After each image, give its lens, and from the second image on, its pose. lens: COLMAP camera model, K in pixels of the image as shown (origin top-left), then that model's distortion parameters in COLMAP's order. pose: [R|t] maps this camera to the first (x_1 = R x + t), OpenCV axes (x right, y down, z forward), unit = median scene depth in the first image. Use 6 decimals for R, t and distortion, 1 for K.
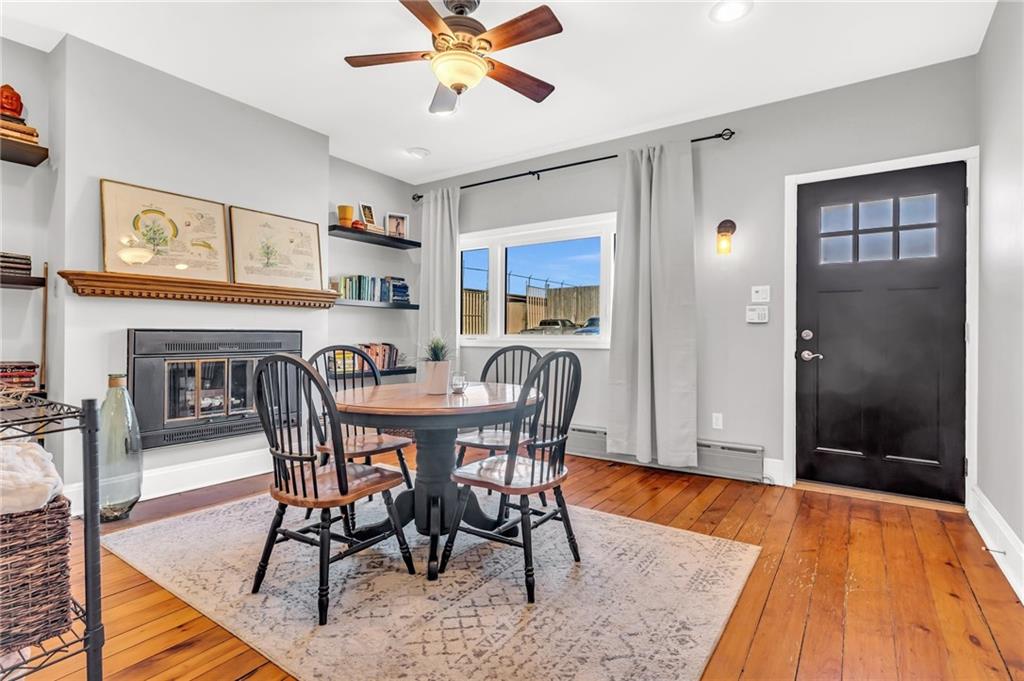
lens RADIAL K [[492.7, 0, 513.6], [0, 492.7, 339.8], [0, 0, 1]] dist [0.000973, 0.000246]
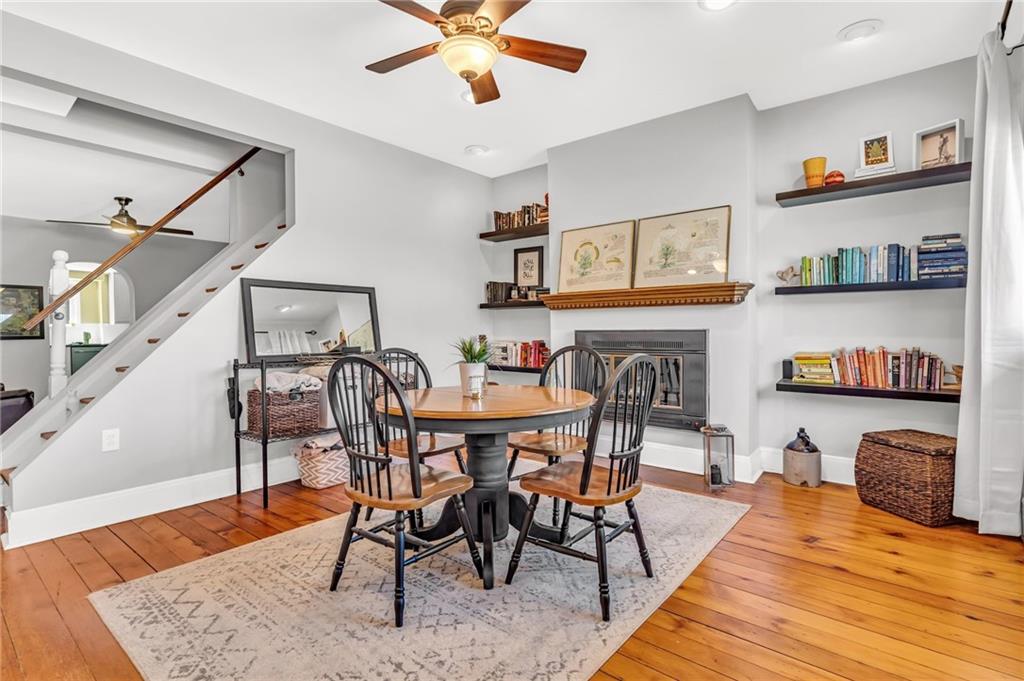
lens RADIAL K [[492.7, 0, 513.0], [0, 492.7, 341.2], [0, 0, 1]] dist [0.000973, 0.000246]
pose [[-0.074092, 0.020639, -0.997038, 0.581366], [-0.002110, 0.999780, 0.020853, -0.016915], [0.997249, 0.003649, -0.074032, 0.803036]]
